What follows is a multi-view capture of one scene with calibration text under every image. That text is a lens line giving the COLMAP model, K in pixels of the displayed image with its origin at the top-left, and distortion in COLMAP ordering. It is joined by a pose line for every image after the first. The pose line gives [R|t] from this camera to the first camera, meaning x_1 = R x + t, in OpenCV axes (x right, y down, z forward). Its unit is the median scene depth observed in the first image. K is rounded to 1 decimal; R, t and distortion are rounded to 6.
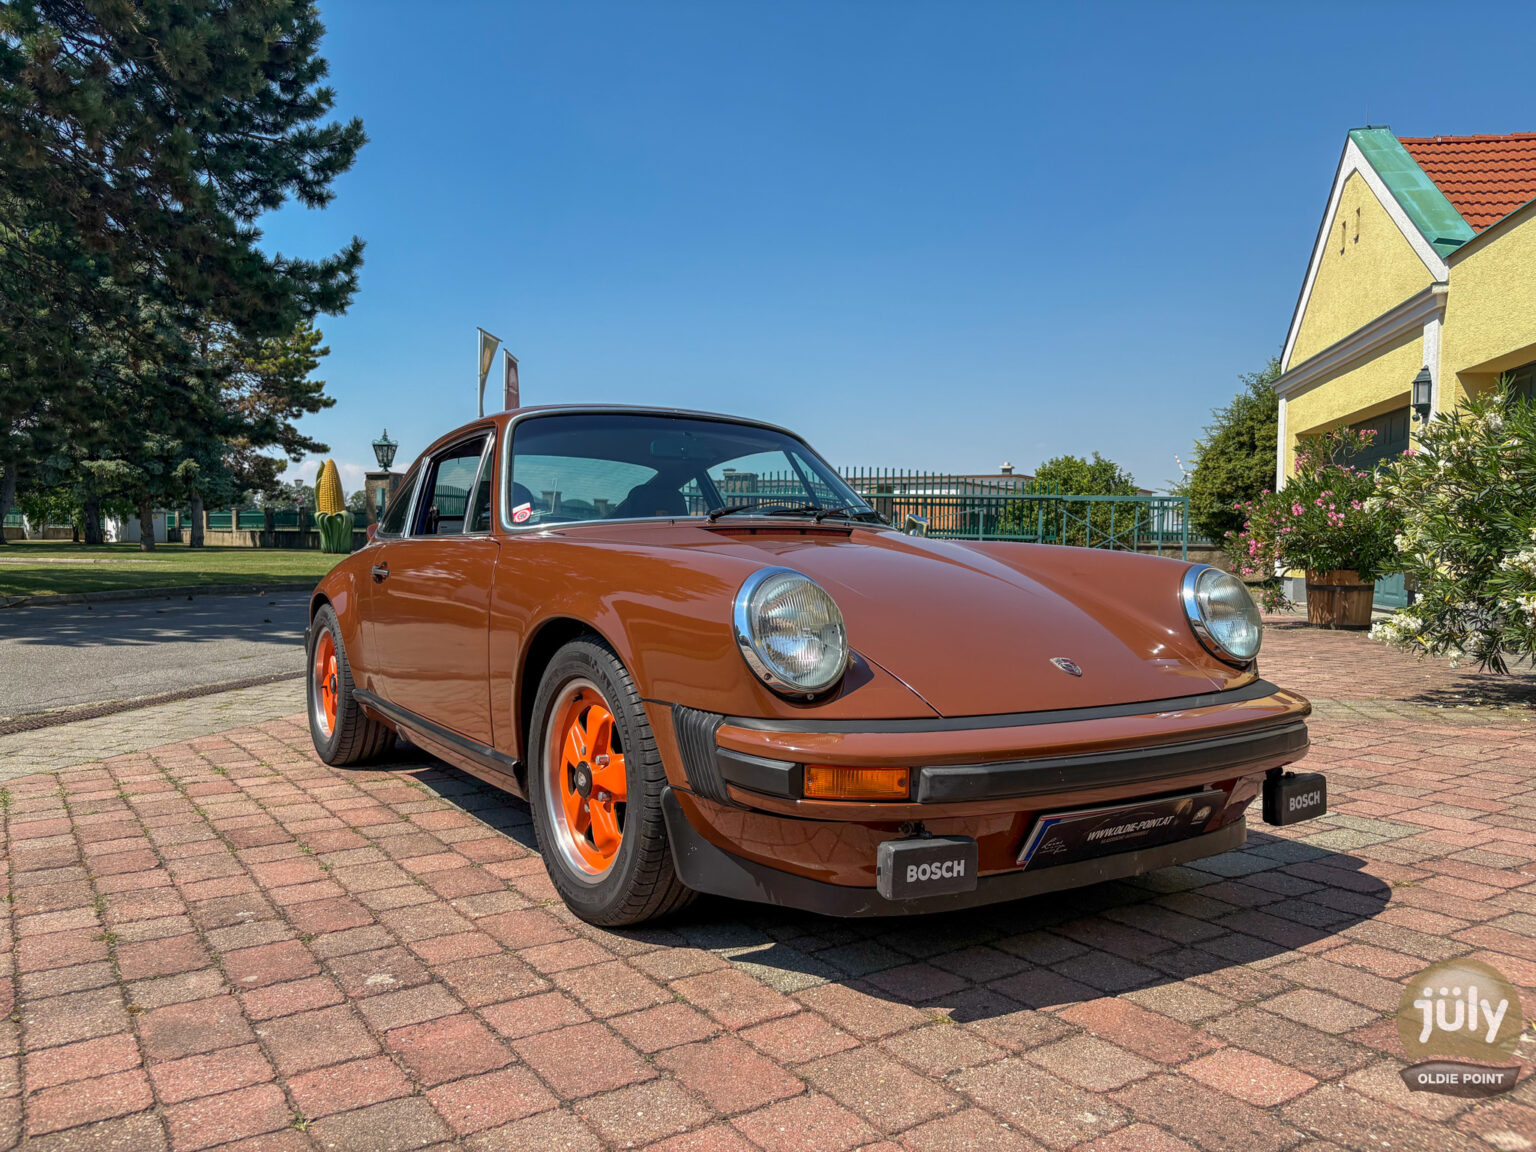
lens RADIAL K [[1172.8, 0, 768.0], [0, 1172.8, 576.0], [0, 0, 1]] dist [0.026767, -0.008657]
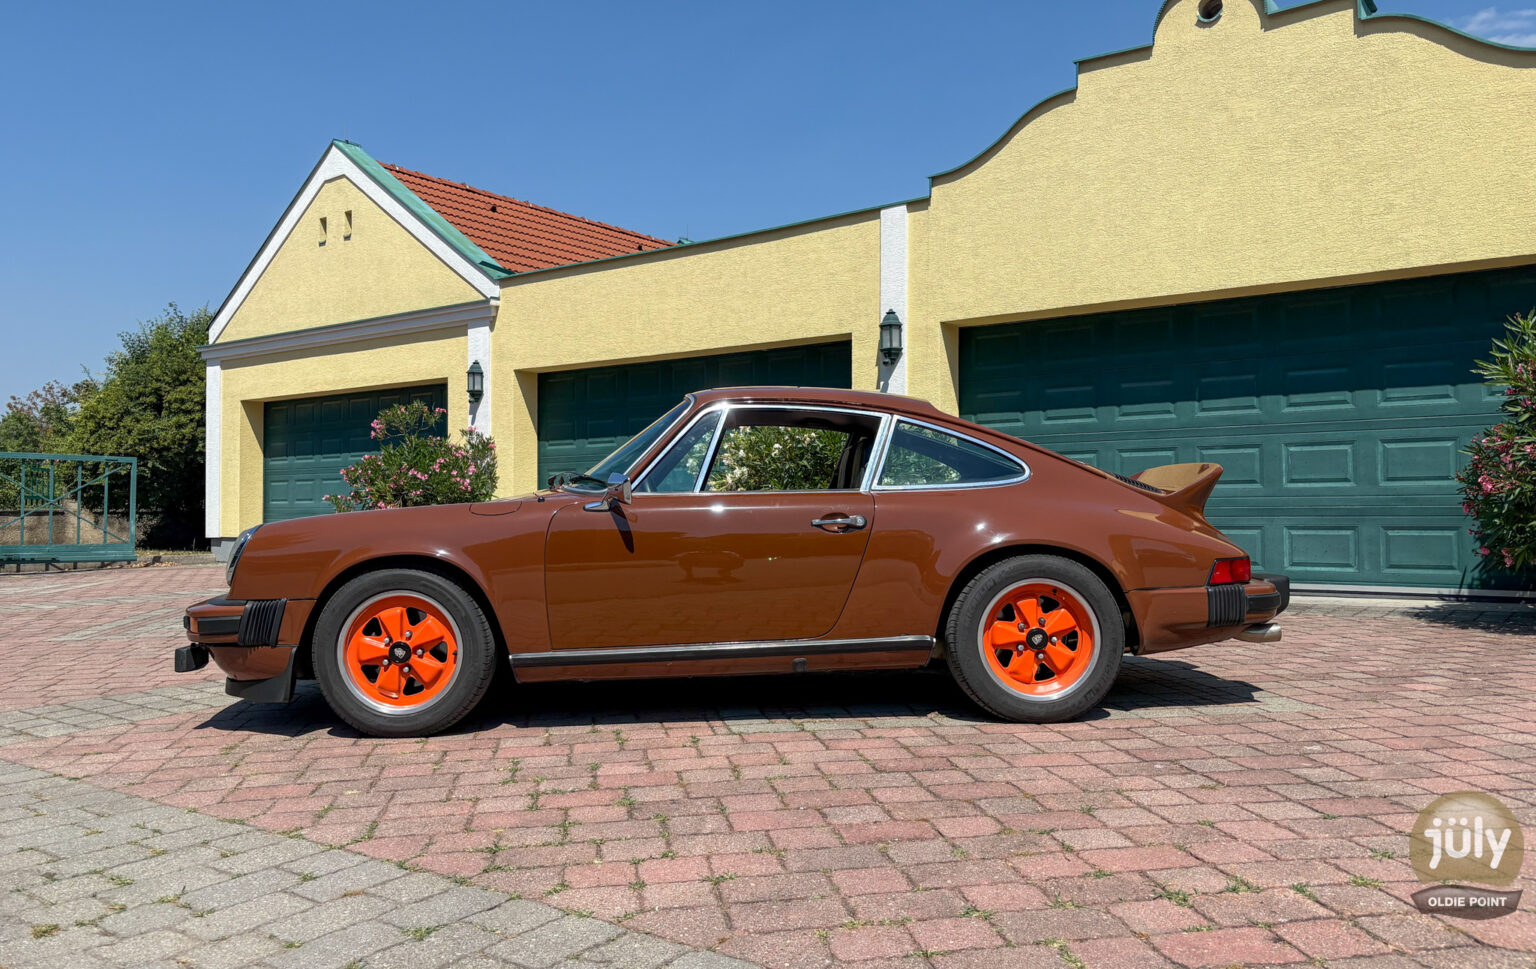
lens RADIAL K [[1190.2, 0, 743.7], [0, 1190.2, 490.8], [0, 0, 1]] dist [0.036580, -0.035106]
pose [[0.437376, -0.000527, 0.899278, -0.442855], [0.038208, 0.999108, -0.017998, -0.005584], [-0.898466, 0.042232, 0.437006, 0.191056]]
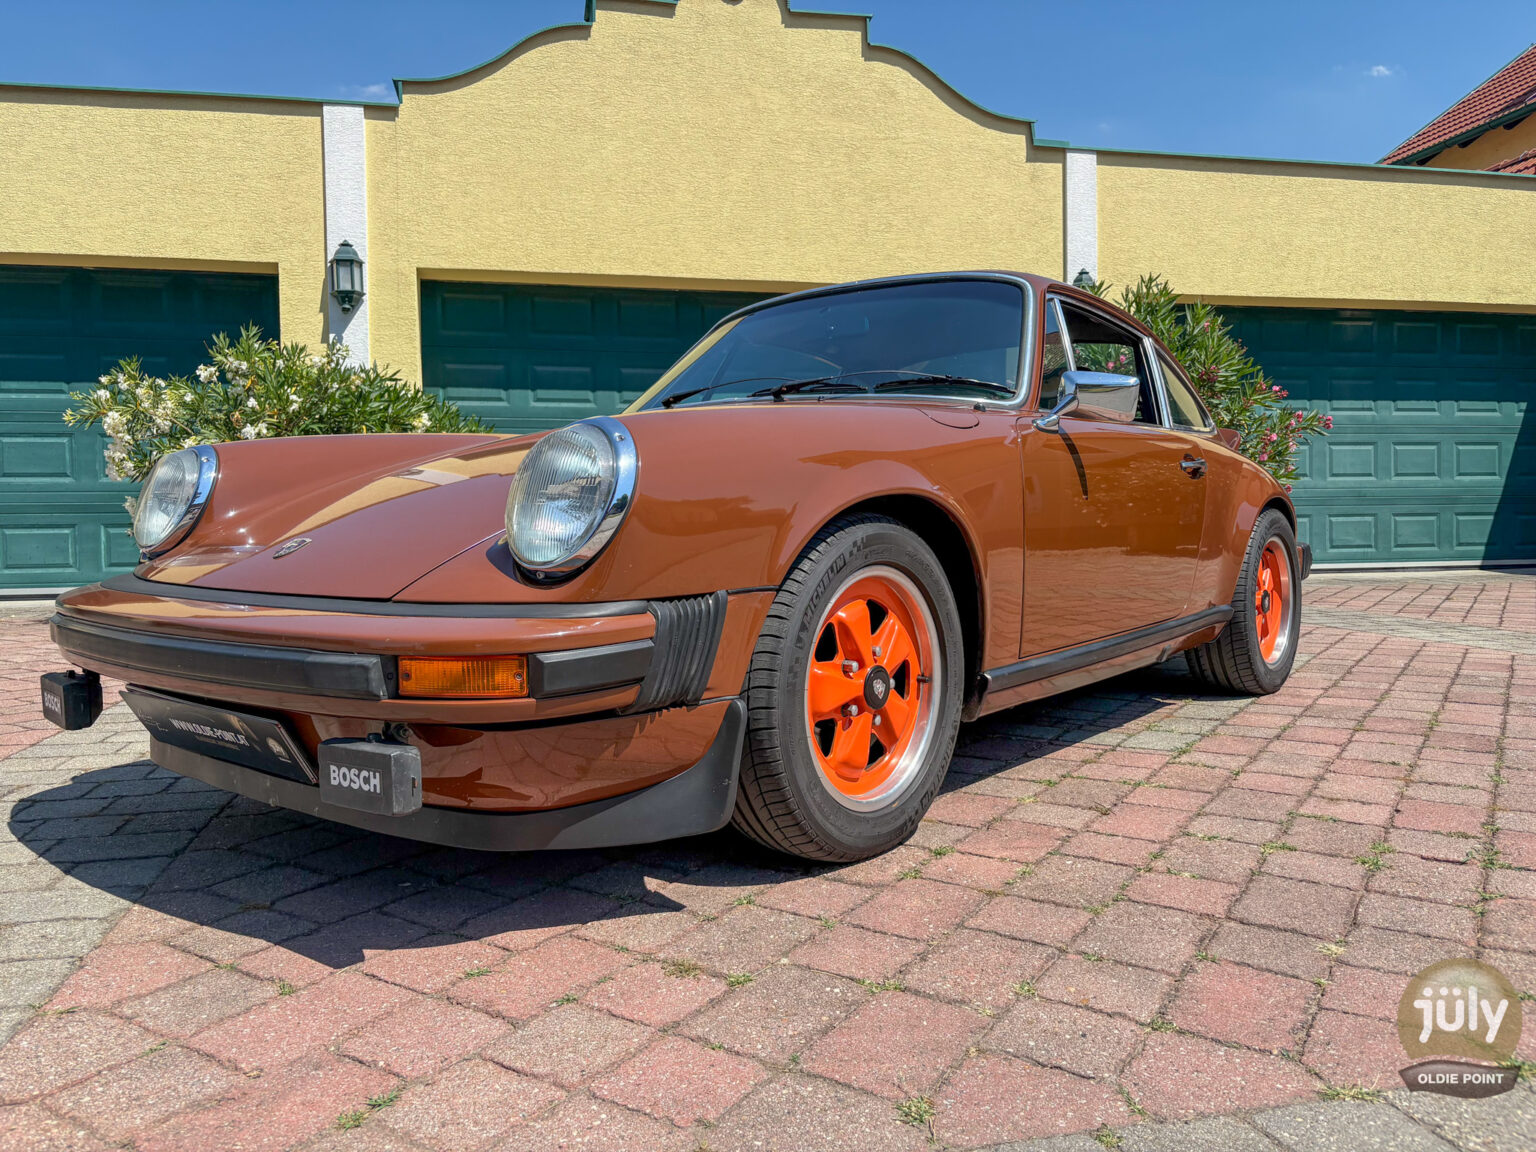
lens RADIAL K [[1177.6, 0, 776.5], [0, 1177.6, 565.9], [0, 0, 1]] dist [0.013124, 0.009567]
pose [[-0.403457, -0.036608, 0.914266, -0.313215], [0.033189, 0.997956, 0.054604, 0.004686], [-0.914397, 0.052374, -0.401417, 0.545827]]
